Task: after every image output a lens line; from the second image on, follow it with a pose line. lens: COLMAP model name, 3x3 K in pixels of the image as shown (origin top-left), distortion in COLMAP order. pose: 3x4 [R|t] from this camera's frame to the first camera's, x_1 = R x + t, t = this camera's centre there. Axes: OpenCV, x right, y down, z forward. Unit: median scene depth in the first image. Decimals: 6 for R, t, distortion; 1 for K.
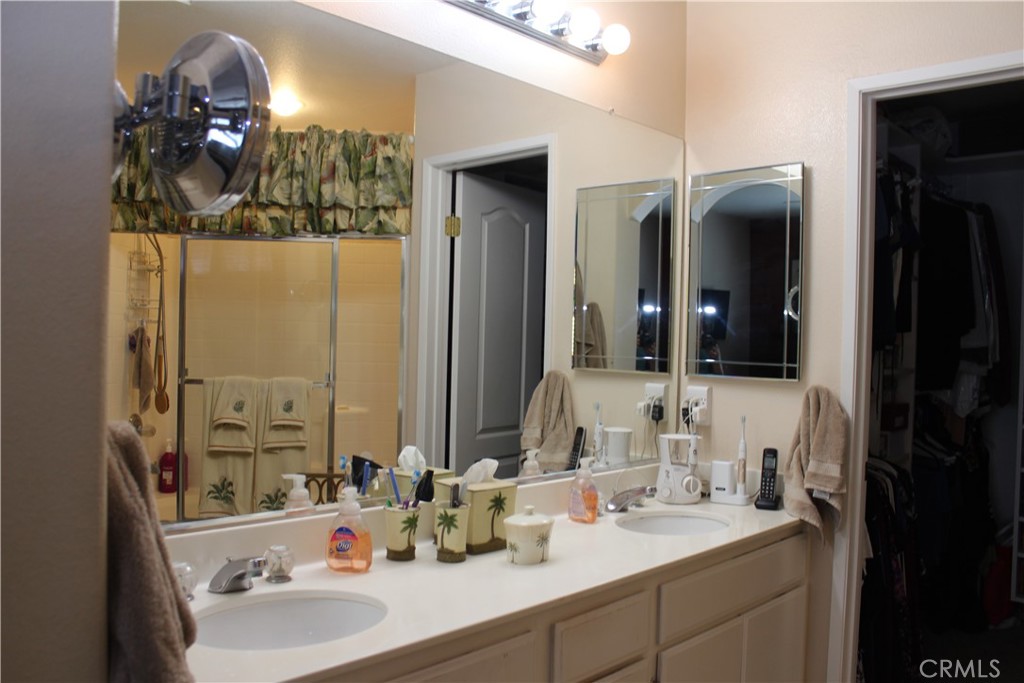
lens RADIAL K [[857.4, 0, 515.2], [0, 857.4, 346.5], [0, 0, 1]] dist [-0.096016, 0.052742]
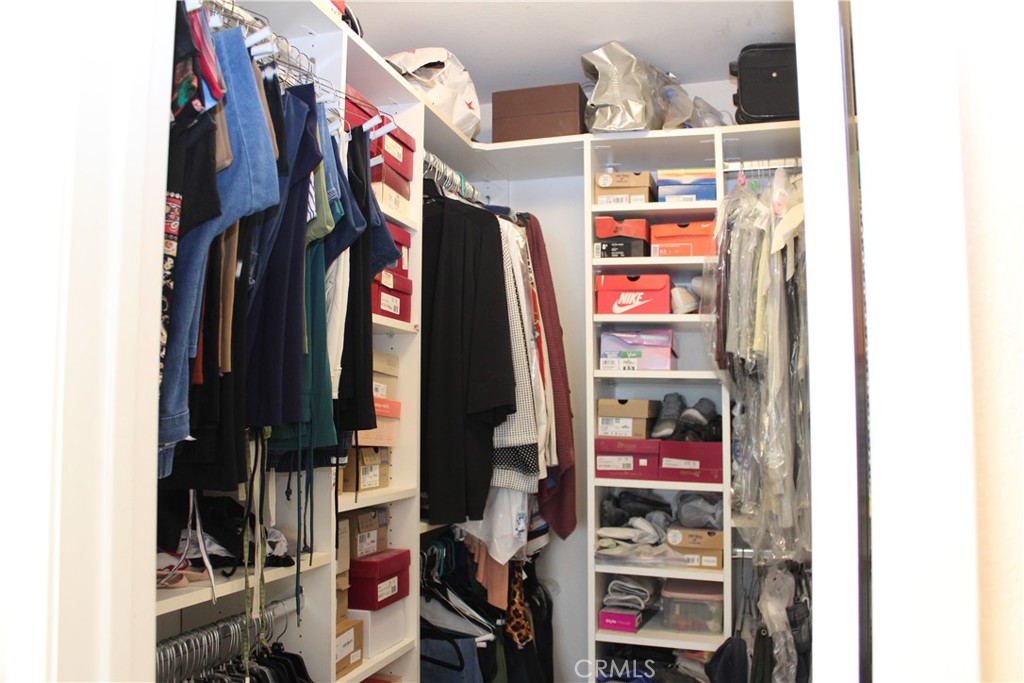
lens RADIAL K [[857.4, 0, 518.2], [0, 857.4, 348.3], [0, 0, 1]] dist [-0.096016, 0.052742]
pose [[0.900804, 0.005655, 0.434190, 0.280743], [0.031209, 0.996486, -0.077726, -0.019455], [-0.433104, 0.083567, 0.897462, 0.440579]]
